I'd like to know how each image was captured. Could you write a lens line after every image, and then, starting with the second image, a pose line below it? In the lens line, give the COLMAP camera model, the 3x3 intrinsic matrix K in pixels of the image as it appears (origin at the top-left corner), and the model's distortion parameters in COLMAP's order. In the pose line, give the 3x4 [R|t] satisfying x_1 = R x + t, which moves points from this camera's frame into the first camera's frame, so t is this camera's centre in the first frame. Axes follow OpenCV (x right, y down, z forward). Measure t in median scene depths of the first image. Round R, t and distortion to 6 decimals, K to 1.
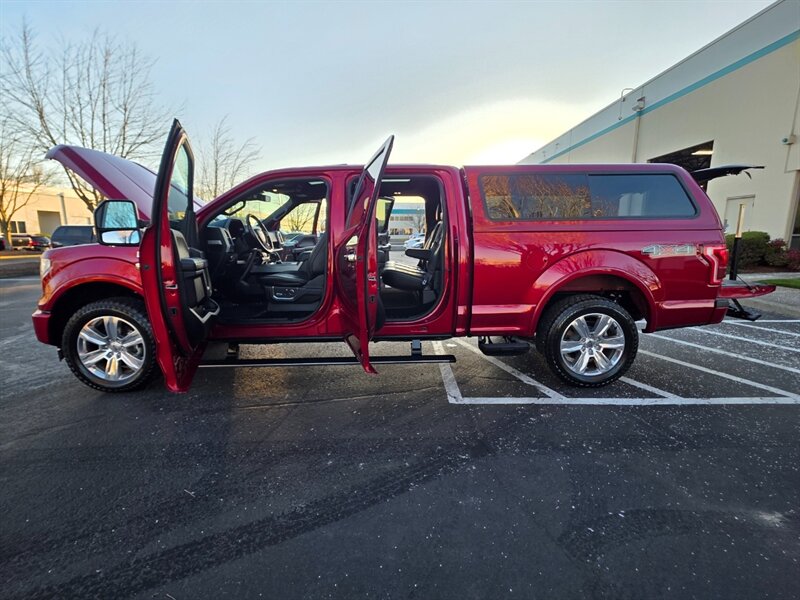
lens RADIAL K [[839.6, 0, 400.2], [0, 839.6, 324.9], [0, 0, 1]] dist [0.029733, 0.026913]
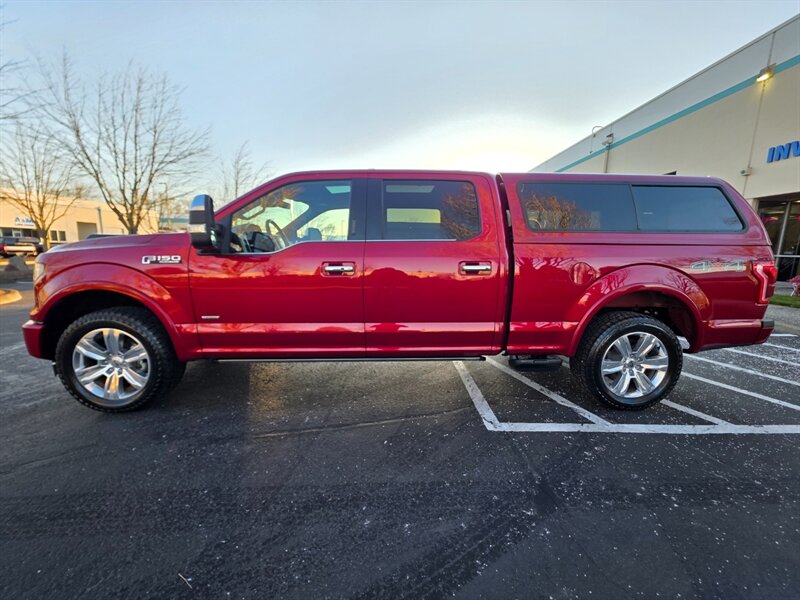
lens RADIAL K [[632.6, 0, 400.0], [0, 632.6, 300.0], [0, 0, 1]] dist [0.028365, -0.004156]
pose [[0.999115, 0.016298, 0.038788, -0.062264], [-0.015107, 0.999411, -0.030809, -0.023602], [-0.039267, 0.030196, 0.998772, 0.304231]]
